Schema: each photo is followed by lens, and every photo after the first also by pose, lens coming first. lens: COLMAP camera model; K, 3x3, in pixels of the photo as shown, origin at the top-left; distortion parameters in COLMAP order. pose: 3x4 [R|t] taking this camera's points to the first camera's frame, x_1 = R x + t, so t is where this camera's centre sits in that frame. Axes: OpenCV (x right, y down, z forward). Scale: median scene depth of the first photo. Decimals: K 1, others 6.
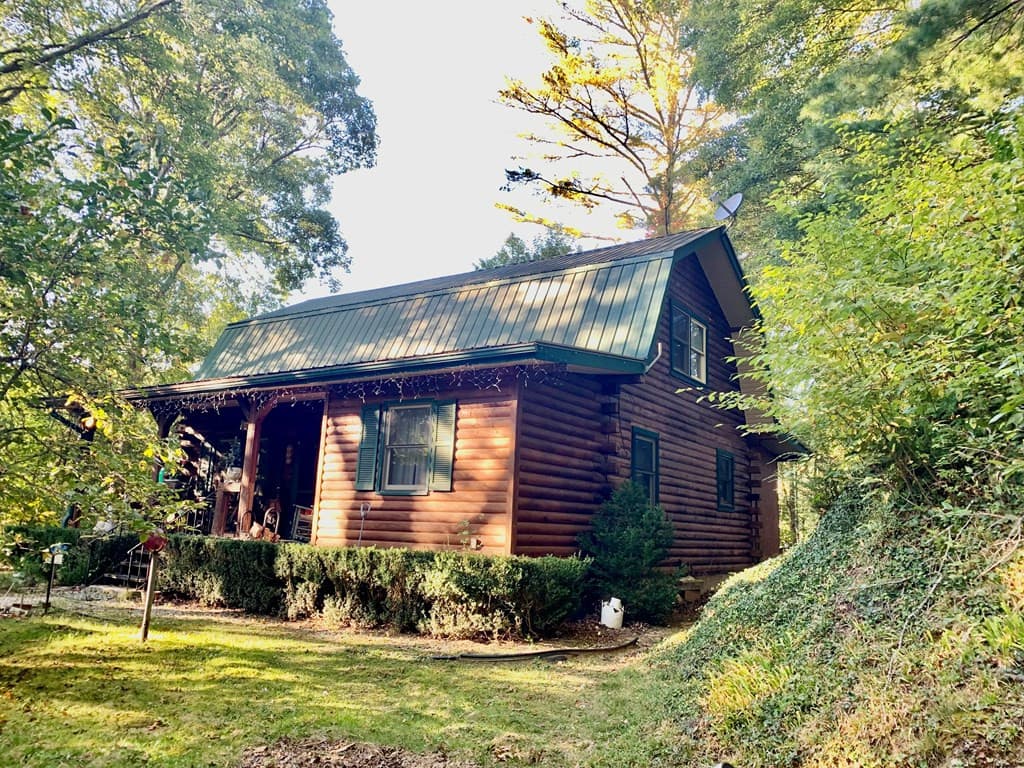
lens RADIAL K [[748.6, 0, 516.4], [0, 748.6, 375.7], [0, 0, 1]] dist [0.109165, -0.003194]
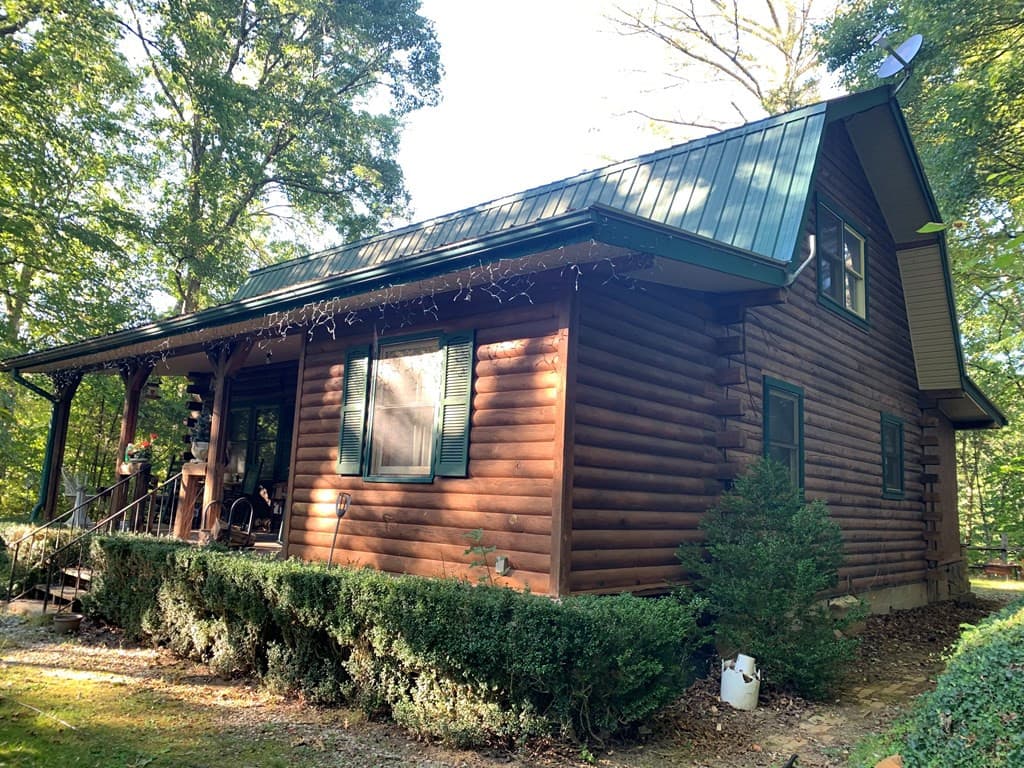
lens RADIAL K [[772.5, 0, 518.4], [0, 772.5, 387.9], [0, 0, 1]] dist [0.027981, -0.003623]
pose [[0.991663, -0.019019, -0.127450, 0.036361], [0.025101, 0.998613, 0.046285, 0.052746], [0.126393, -0.049098, 0.990764, 0.386235]]
